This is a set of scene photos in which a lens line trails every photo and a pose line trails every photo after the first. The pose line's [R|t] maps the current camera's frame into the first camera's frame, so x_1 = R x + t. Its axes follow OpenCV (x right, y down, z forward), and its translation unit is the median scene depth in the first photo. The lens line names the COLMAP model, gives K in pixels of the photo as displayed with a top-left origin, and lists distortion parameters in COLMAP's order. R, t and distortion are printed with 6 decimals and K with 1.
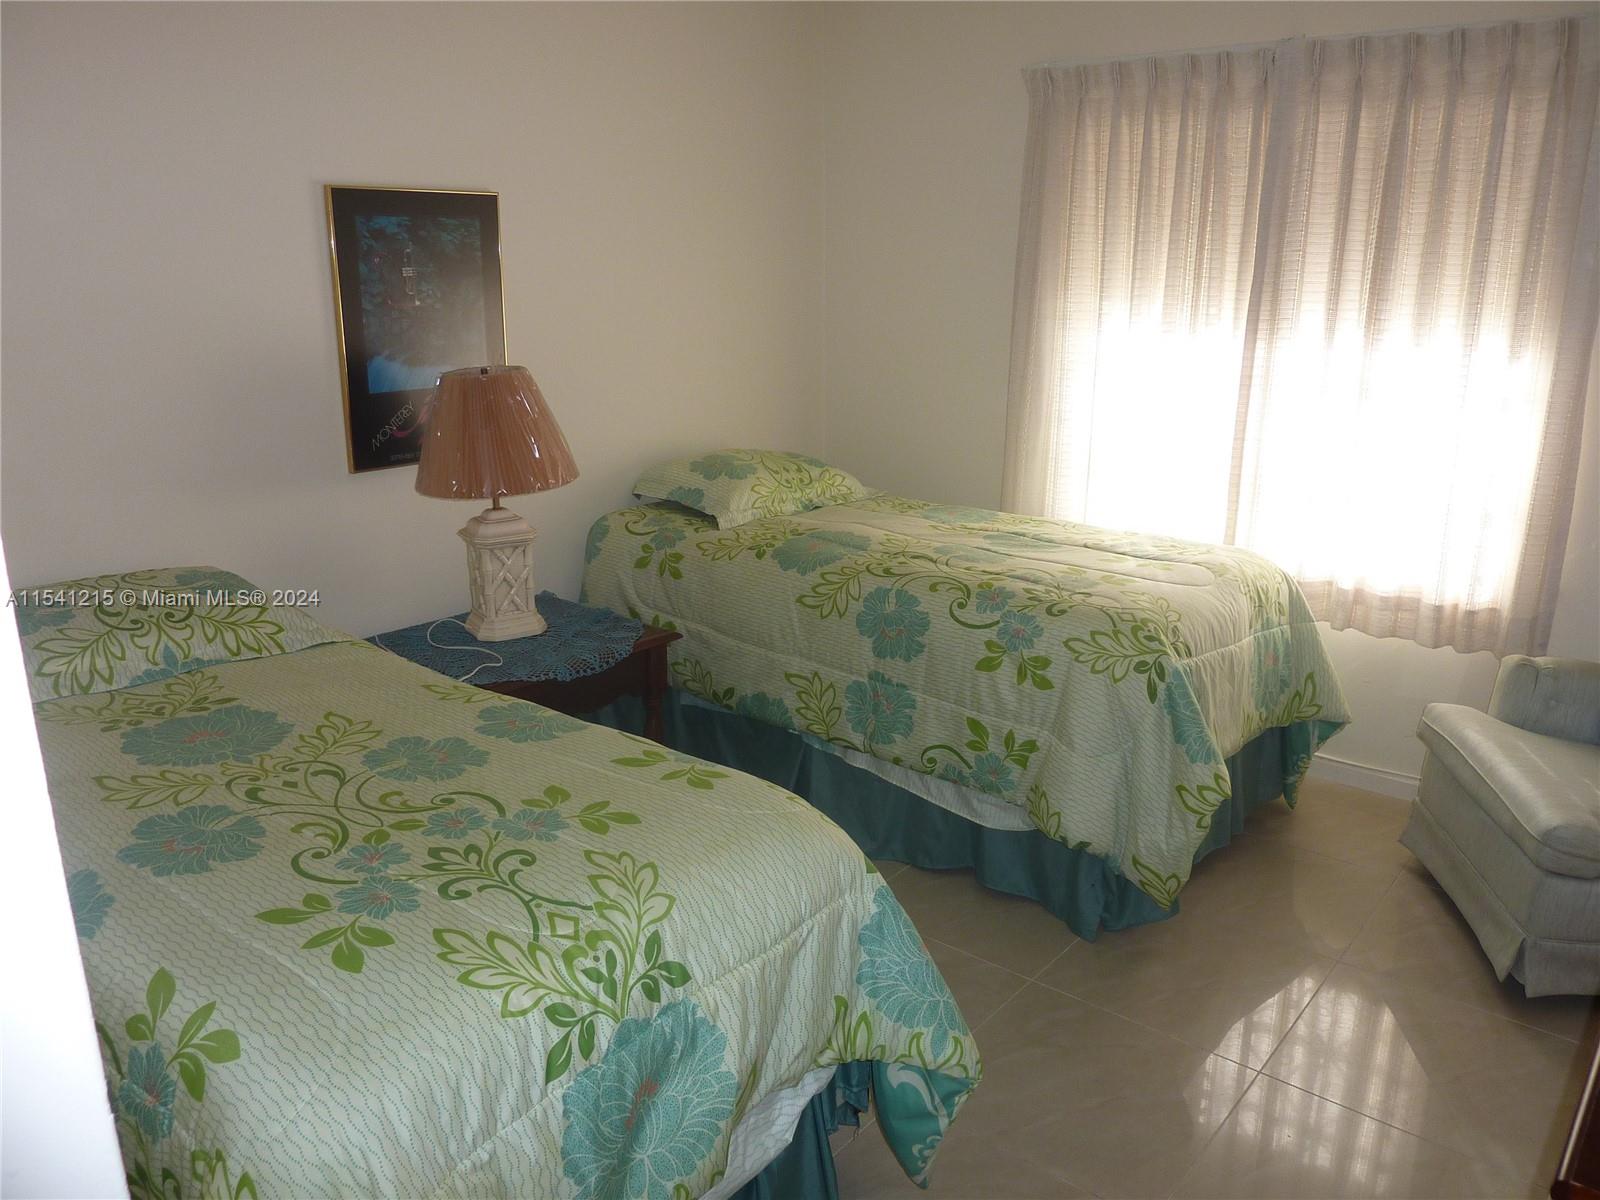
lens RADIAL K [[1202.2, 0, 799.0], [0, 1202.2, 591.6], [0, 0, 1]] dist [-0.034292, 0.000174]
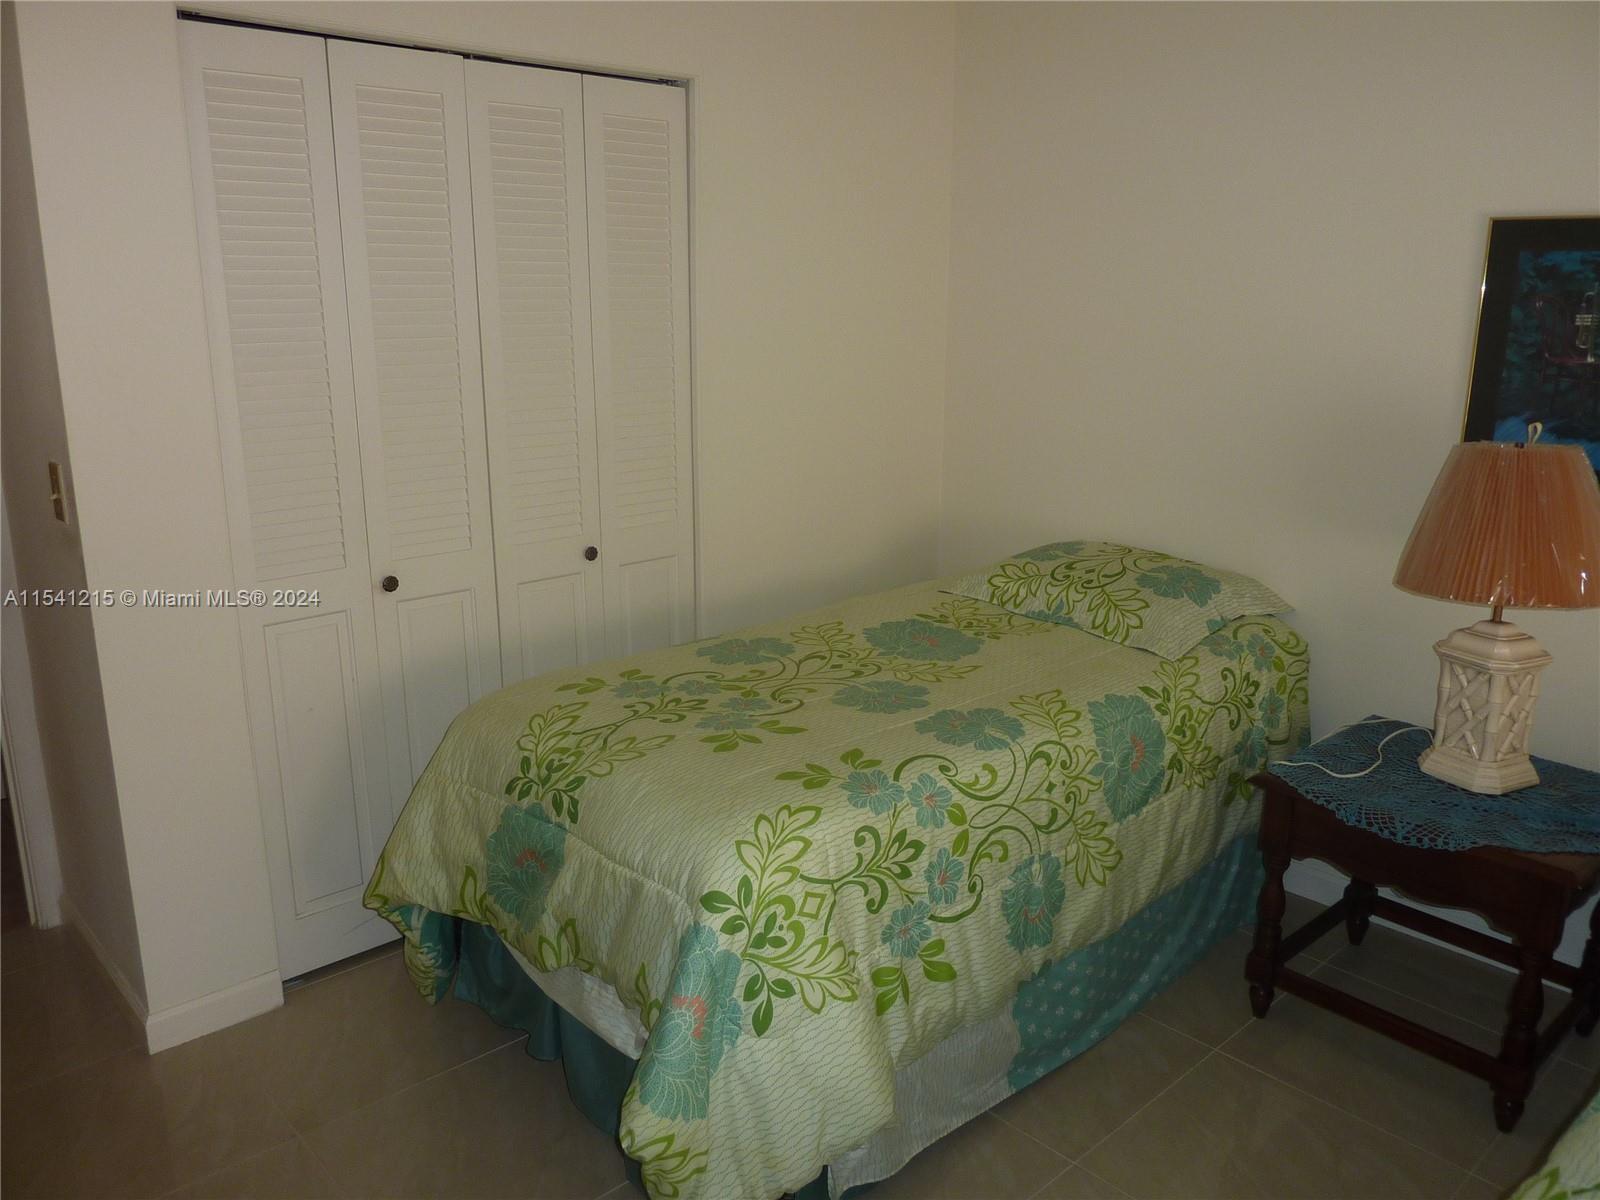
lens RADIAL K [[1202.2, 0, 799.0], [0, 1202.2, 591.6], [0, 0, 1]] dist [-0.034292, 0.000174]
pose [[-0.126240, 0.235537, -0.963632, 0.709861], [-0.277369, 0.924278, 0.262254, -0.214152], [0.952434, 0.300389, -0.051351, 0.790203]]
